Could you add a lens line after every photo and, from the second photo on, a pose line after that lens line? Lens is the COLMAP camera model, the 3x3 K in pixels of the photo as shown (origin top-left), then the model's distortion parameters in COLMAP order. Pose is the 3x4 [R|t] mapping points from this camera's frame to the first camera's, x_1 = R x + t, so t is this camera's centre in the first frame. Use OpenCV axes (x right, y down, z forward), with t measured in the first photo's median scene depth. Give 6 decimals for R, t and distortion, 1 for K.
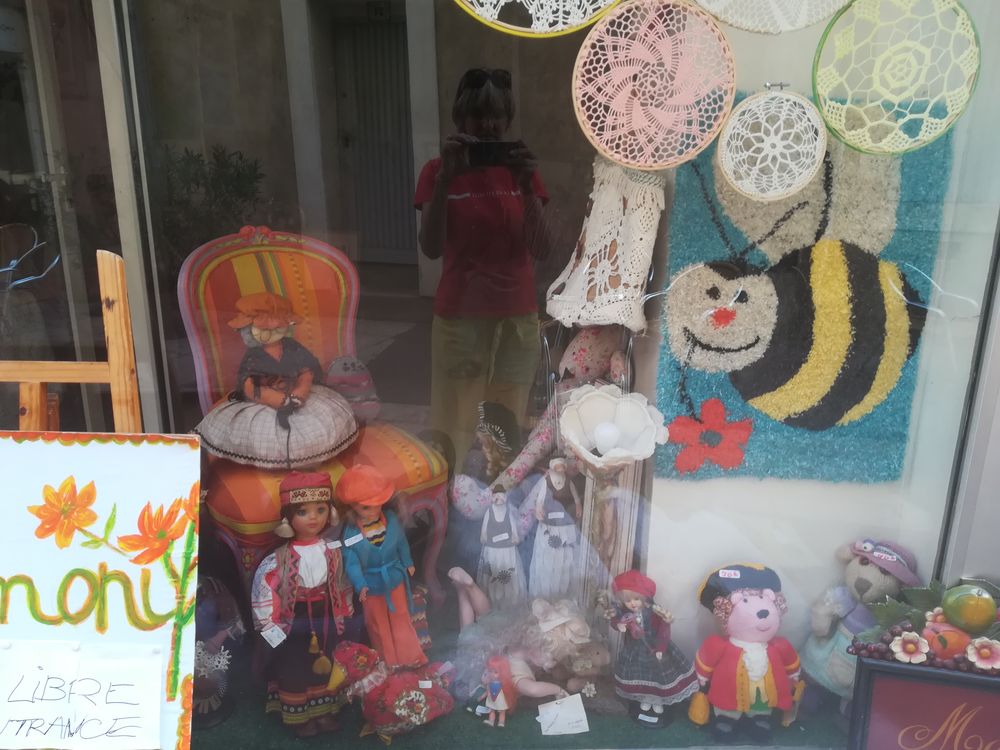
lens RADIAL K [[753.4, 0, 502.4], [0, 753.4, 377.6], [0, 0, 1]] dist [0.029073, -0.026172]
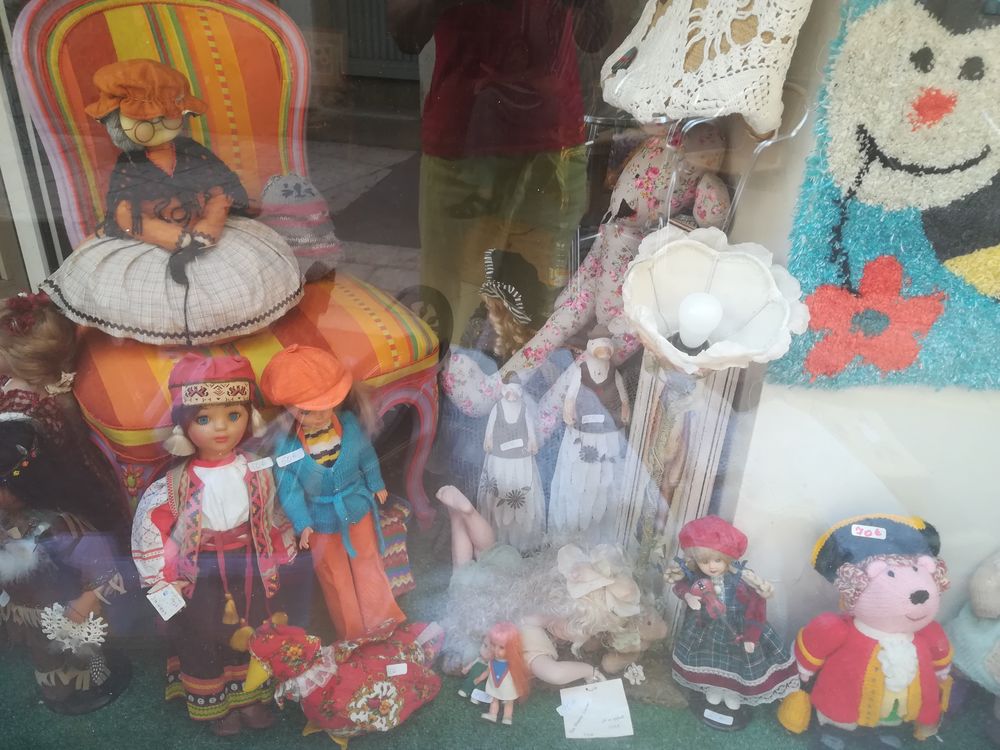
lens RADIAL K [[753.4, 0, 503.3], [0, 753.4, 380.5], [0, 0, 1]] dist [0.029073, -0.026172]
pose [[0.999573, 0.028707, -0.005473, -0.010140], [-0.026938, 0.977678, 0.208374, 0.007168], [0.011332, -0.208138, 0.978034, 0.379456]]
